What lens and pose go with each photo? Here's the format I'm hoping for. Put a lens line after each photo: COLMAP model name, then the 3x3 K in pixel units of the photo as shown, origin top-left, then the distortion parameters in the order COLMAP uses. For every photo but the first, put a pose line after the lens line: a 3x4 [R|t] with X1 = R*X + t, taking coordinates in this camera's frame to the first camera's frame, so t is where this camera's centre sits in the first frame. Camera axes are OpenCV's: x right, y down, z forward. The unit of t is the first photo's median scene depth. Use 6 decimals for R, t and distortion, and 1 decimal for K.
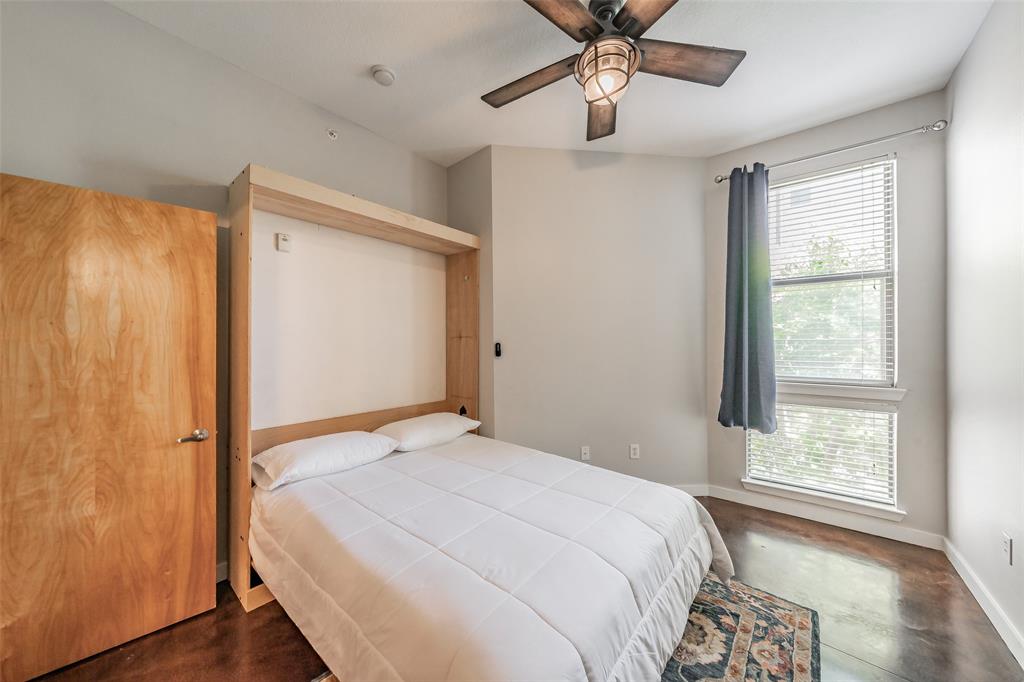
lens RADIAL K [[356.0, 0, 524.7], [0, 356.0, 340.6], [0, 0, 1]] dist [-0.001938, -0.000186]
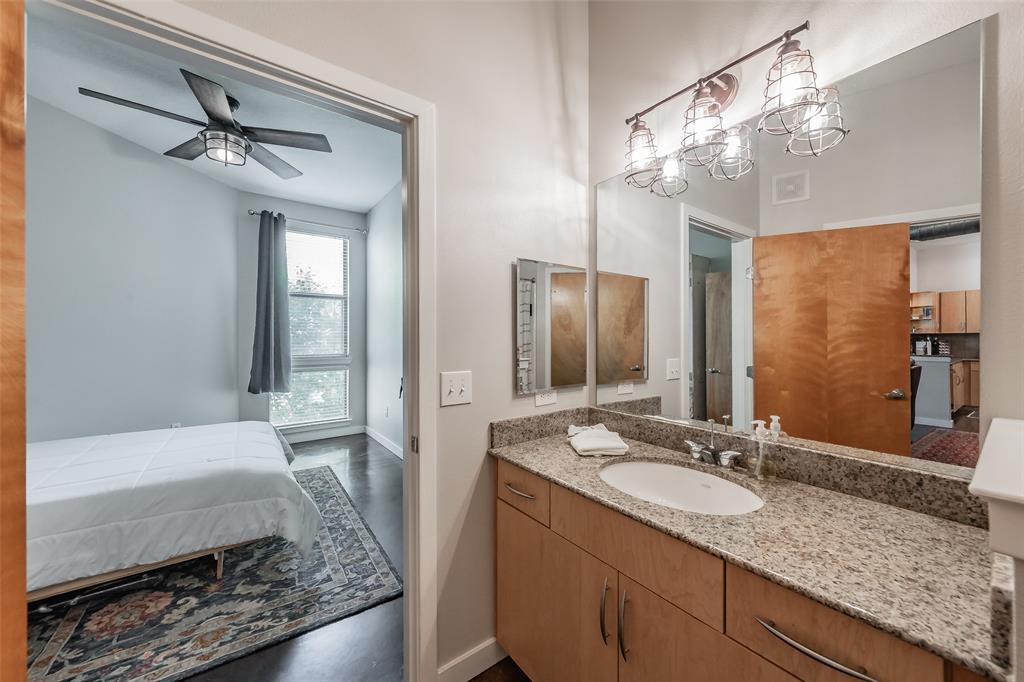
lens RADIAL K [[368.1, 0, 514.3], [0, 368.1, 338.8], [0, 0, 1]] dist [-0.002229, -0.000351]
pose [[0.257185, 0.005613, 0.966346, -0.610417], [-0.000383, 0.999984, -0.005706, 0.039401], [-0.966362, 0.001097, 0.257183, -0.364883]]
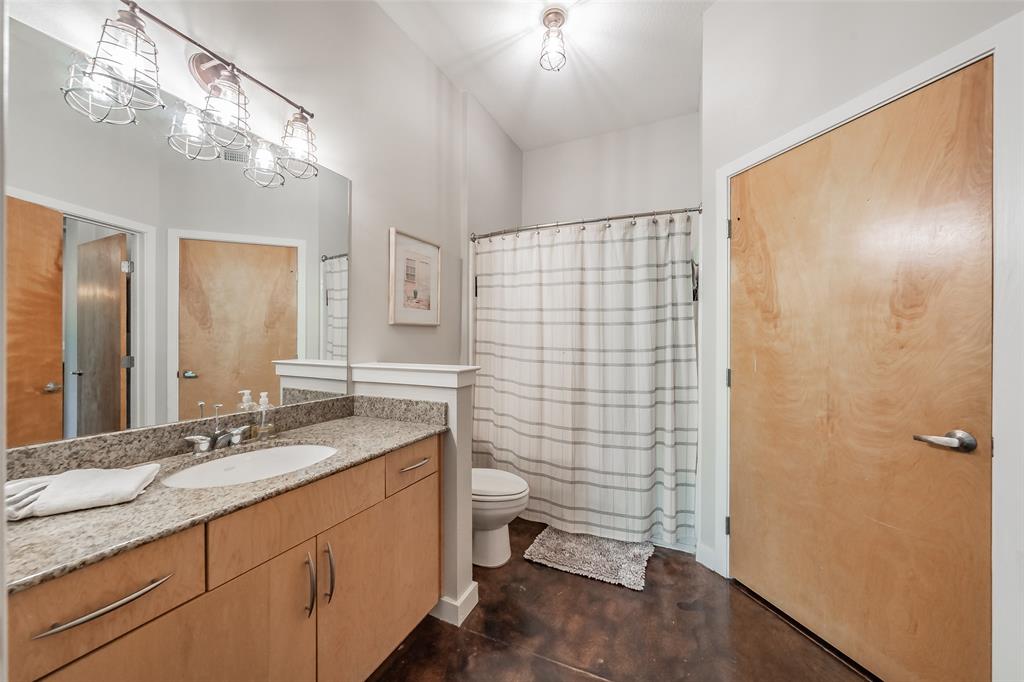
lens RADIAL K [[356.2, 0, 527.6], [0, 356.2, 341.6], [0, 0, 1]] dist [0.000302, -0.000037]
pose [[-0.968554, 0.004693, -0.248760, -0.358874], [0.002893, 0.999967, 0.007602, 0.057377], [0.248787, 0.006643, -0.968535, 0.048671]]
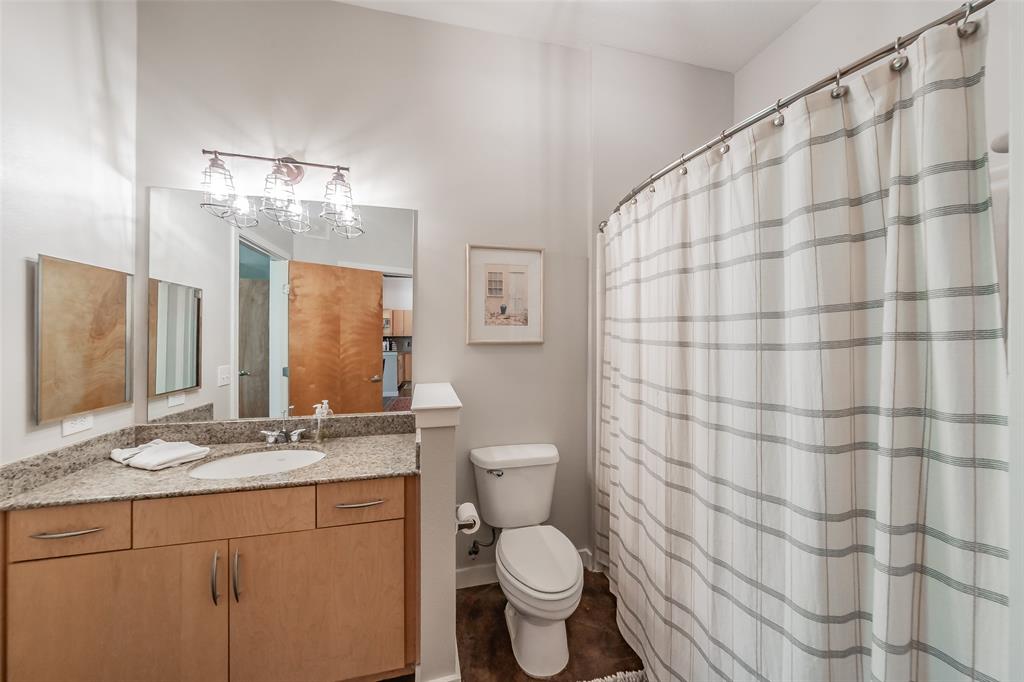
lens RADIAL K [[363.8, 0, 518.2], [0, 363.8, 338.7], [0, 0, 1]] dist [-0.001529, -0.000211]
pose [[-0.804696, 0.000253, 0.593688, -0.792976], [-0.001086, 0.999998, -0.001897, 0.016205], [-0.593687, -0.002171, -0.804693, -0.220541]]
